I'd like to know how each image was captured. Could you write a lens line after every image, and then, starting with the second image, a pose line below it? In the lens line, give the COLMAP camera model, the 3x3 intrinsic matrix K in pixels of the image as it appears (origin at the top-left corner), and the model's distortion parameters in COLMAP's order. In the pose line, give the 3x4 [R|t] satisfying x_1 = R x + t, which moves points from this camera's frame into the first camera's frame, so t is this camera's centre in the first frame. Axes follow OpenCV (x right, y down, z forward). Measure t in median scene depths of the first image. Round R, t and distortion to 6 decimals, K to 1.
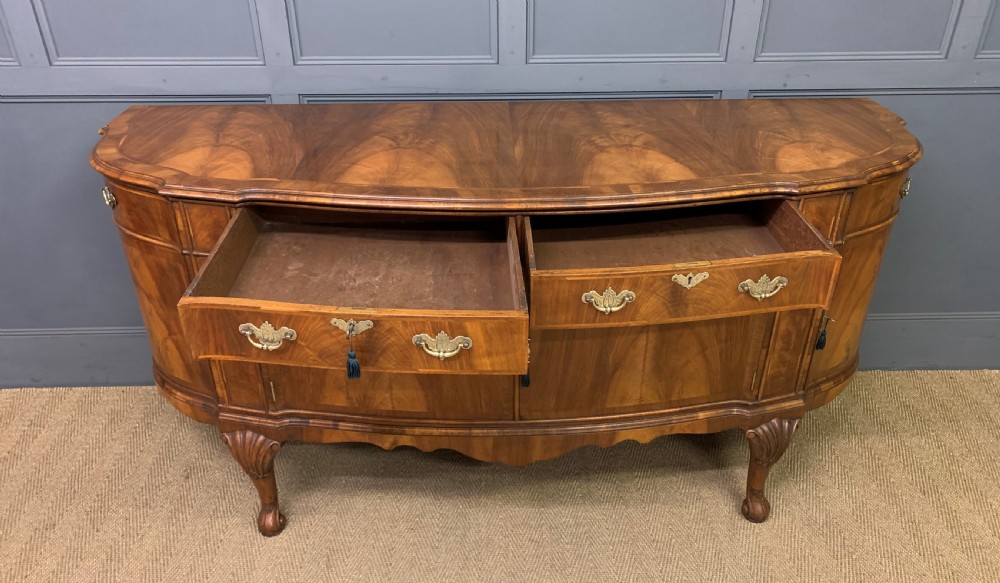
lens RADIAL K [[783.5, 0, 501.4], [0, 783.5, 317.9], [0, 0, 1]] dist [0.040370, -0.039658]
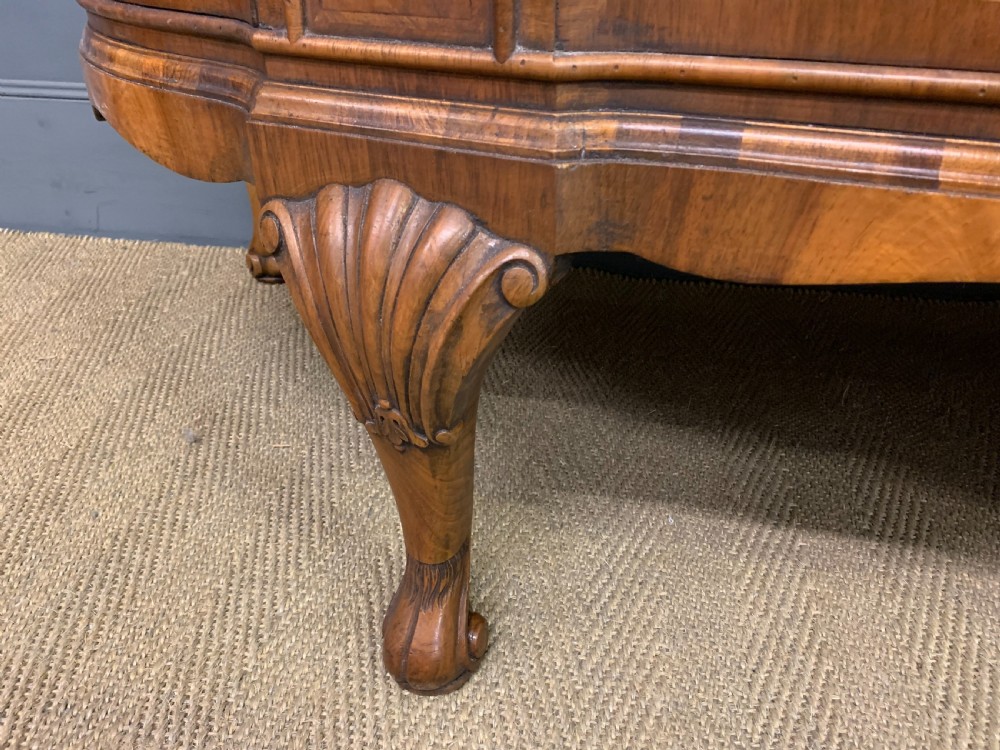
lens RADIAL K [[778.4, 0, 499.1], [0, 778.4, 378.9], [0, 0, 1]] dist [0.046119, -0.044486]
pose [[0.979238, 0.109912, -0.170333, -0.261189], [-0.108083, 0.993941, 0.020000, 0.185964], [0.171499, -0.001175, 0.985184, 0.829390]]
